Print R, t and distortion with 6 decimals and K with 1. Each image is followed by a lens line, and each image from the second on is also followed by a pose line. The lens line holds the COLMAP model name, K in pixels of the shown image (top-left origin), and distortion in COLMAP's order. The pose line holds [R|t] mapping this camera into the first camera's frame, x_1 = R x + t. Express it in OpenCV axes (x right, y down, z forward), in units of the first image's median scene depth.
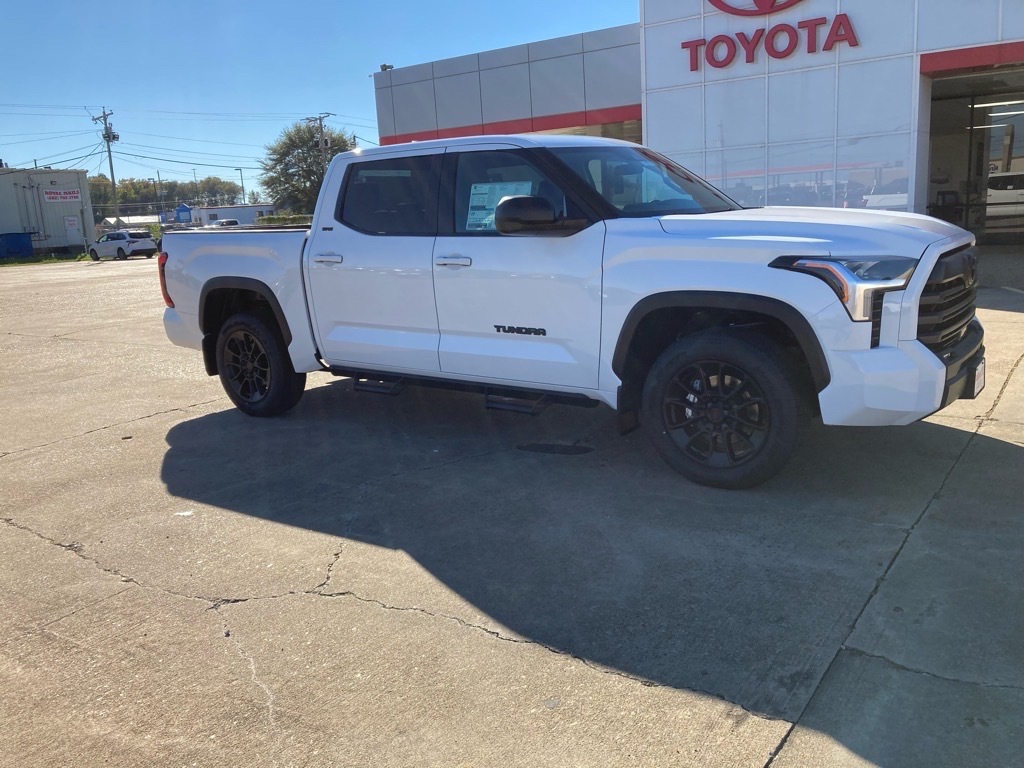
lens RADIAL K [[845.5, 0, 503.7], [0, 845.5, 377.8], [0, 0, 1]] dist [0.020604, -0.018538]
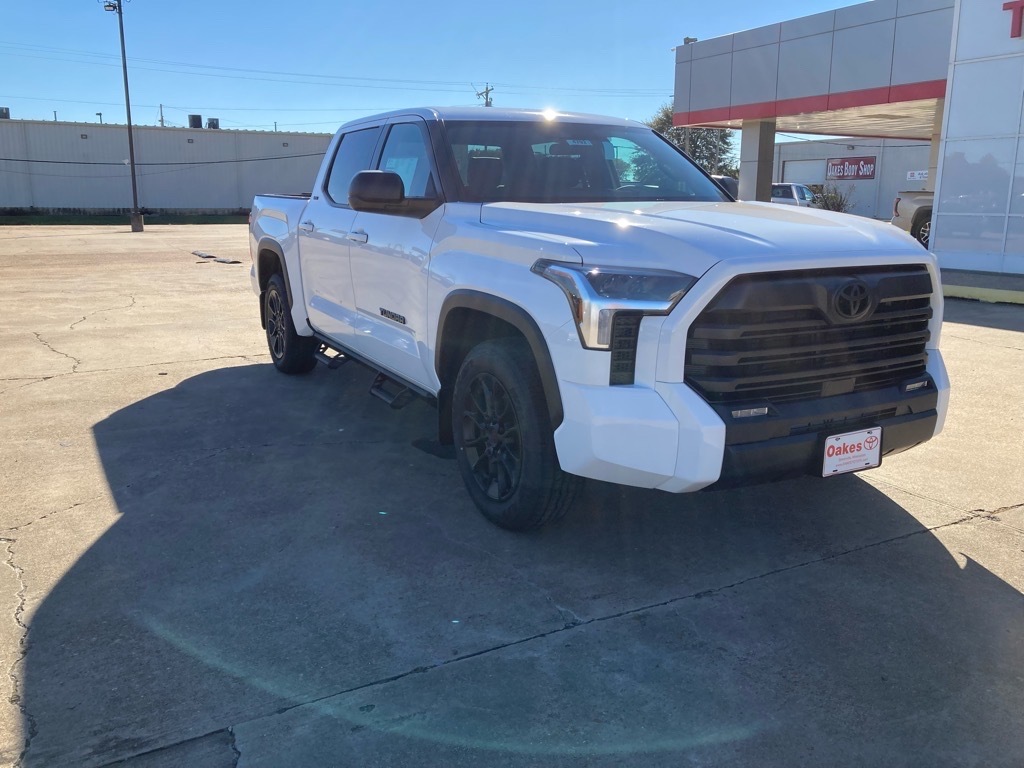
lens RADIAL K [[845.5, 0, 516.6], [0, 845.5, 373.5], [0, 0, 1]] dist [0.020604, -0.018538]
pose [[0.902587, 0.141781, -0.406491, 0.446605], [-0.133764, 0.989839, 0.048233, -0.047788], [0.409199, 0.010840, 0.912381, 0.171850]]
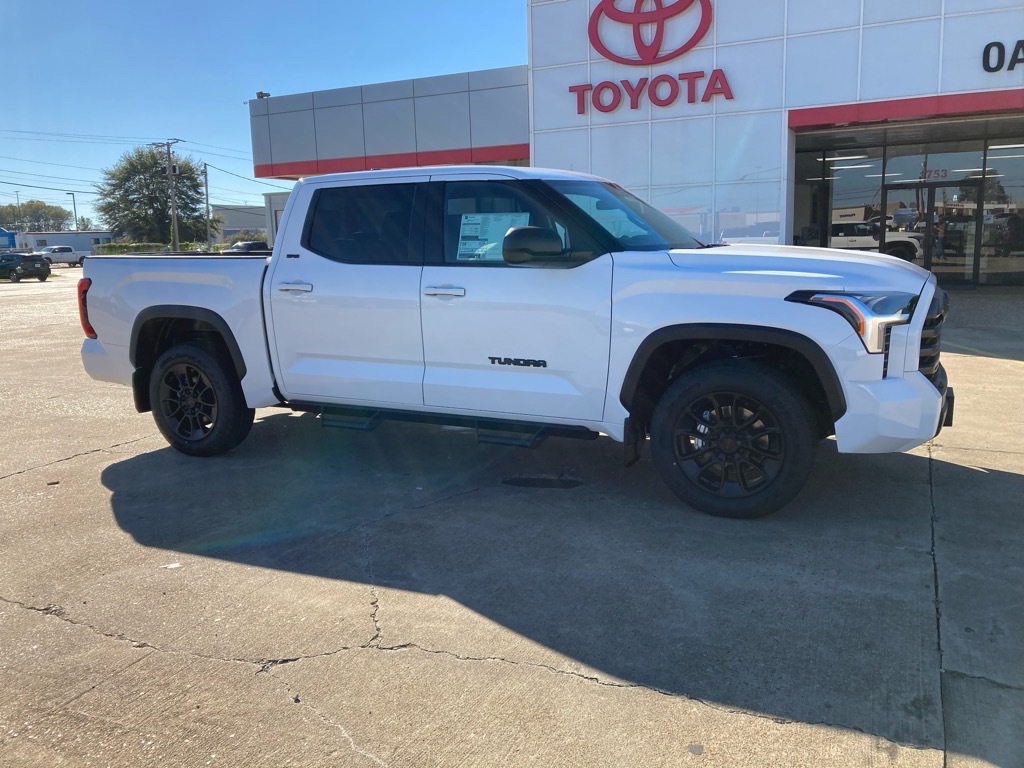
lens RADIAL K [[845.5, 0, 500.6], [0, 845.5, 374.7], [0, 0, 1]] dist [0.020604, -0.018538]
pose [[0.984463, -0.003100, 0.175567, -0.143666], [0.010891, 0.998997, -0.043428, 0.000359], [-0.175256, 0.044665, 0.983509, 0.034752]]
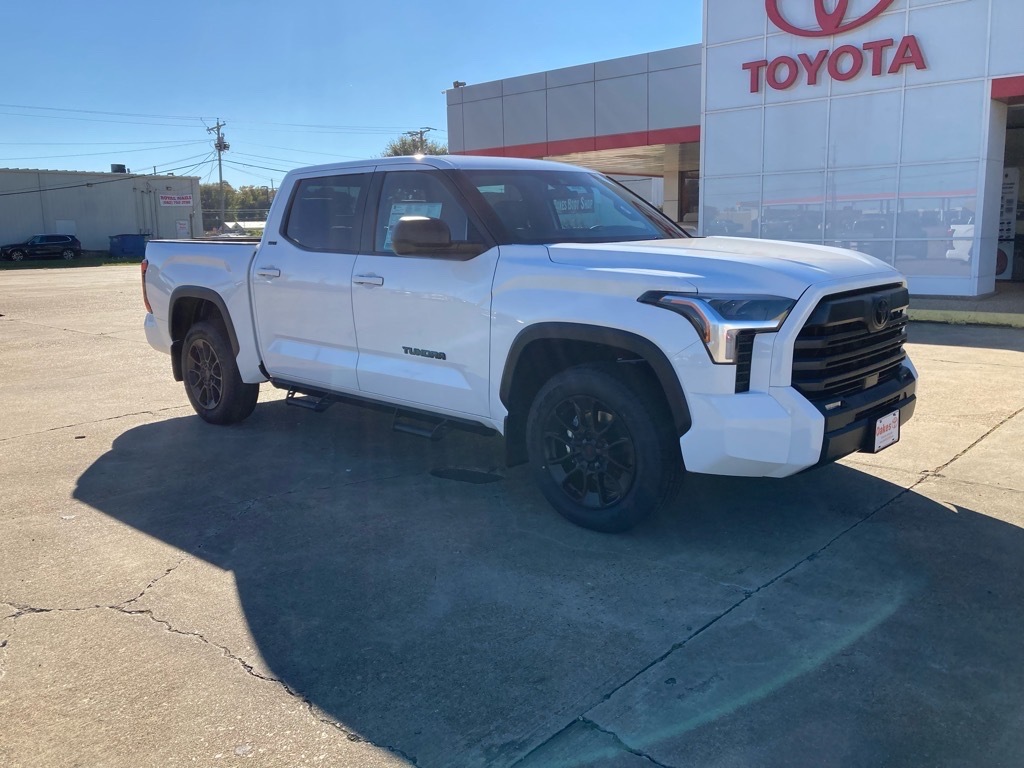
lens RADIAL K [[845.5, 0, 510.0], [0, 845.5, 370.6], [0, 0, 1]] dist [0.020604, -0.018538]
pose [[0.992026, 0.052201, -0.114719, 0.195427], [-0.055101, 0.998233, -0.022253, -0.016764], [0.113354, 0.028397, 0.993149, 0.031070]]
